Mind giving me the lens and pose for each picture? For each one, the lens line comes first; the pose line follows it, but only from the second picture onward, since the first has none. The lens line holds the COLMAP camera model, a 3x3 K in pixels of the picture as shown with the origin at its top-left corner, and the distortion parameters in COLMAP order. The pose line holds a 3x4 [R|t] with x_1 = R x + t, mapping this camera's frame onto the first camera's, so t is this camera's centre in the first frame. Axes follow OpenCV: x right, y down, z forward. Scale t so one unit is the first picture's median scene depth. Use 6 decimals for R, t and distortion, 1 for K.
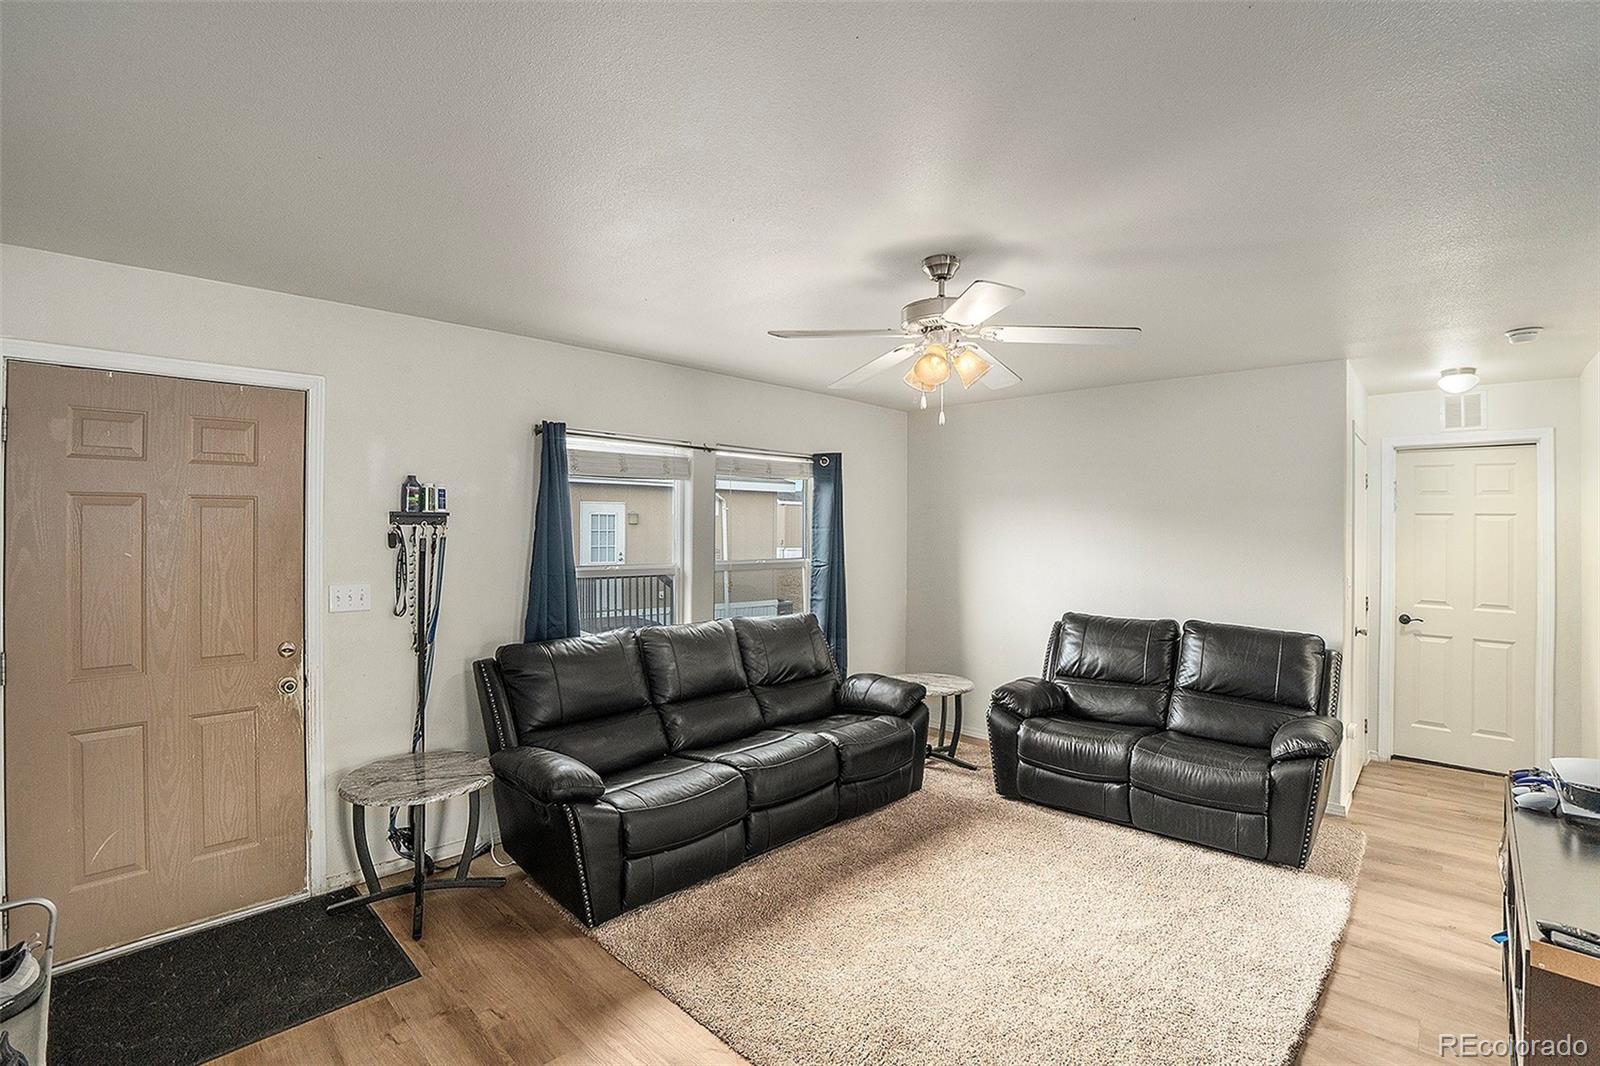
lens RADIAL K [[734.4, 0, 800.0], [0, 734.4, 533.0], [0, 0, 1]] dist [-0.052091, -0.000292]
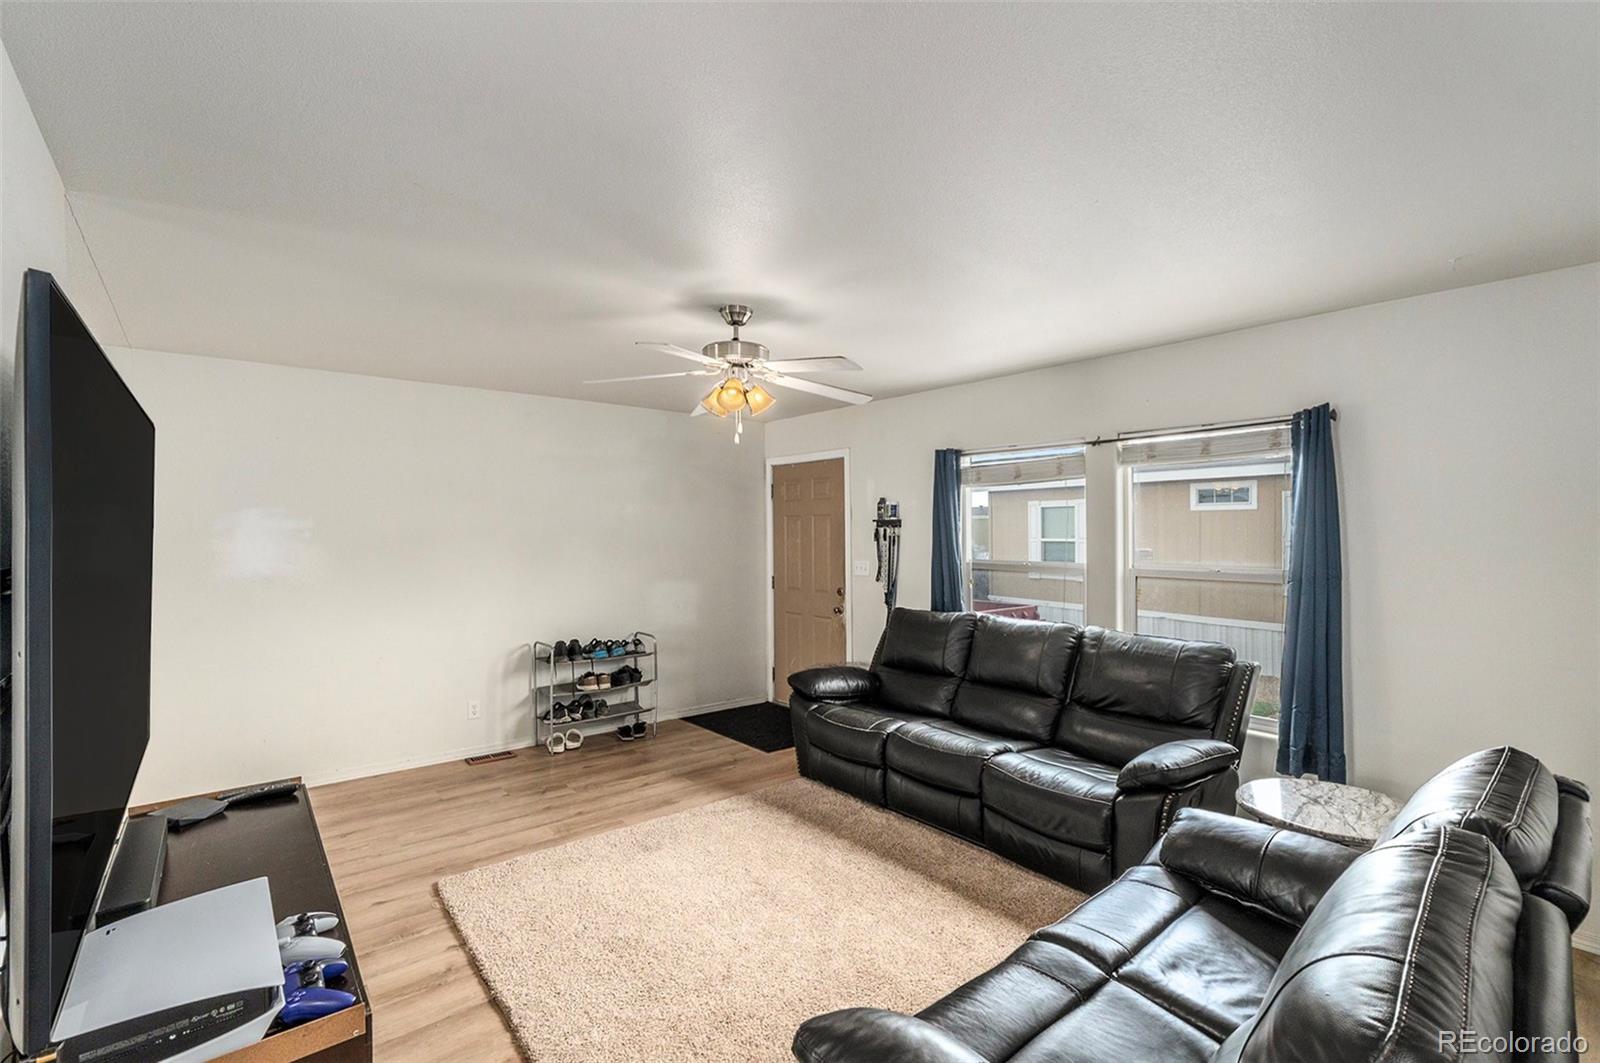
lens RADIAL K [[693.4, 0, 800.0], [0, 693.4, 531.5], [0, 0, 1]] dist [0.000363, 0.000125]
pose [[-0.099368, -0.004283, -0.995041, 1.054124], [-0.004120, 0.999984, -0.003892, 0.005360], [0.995042, 0.003713, -0.099385, 0.956608]]
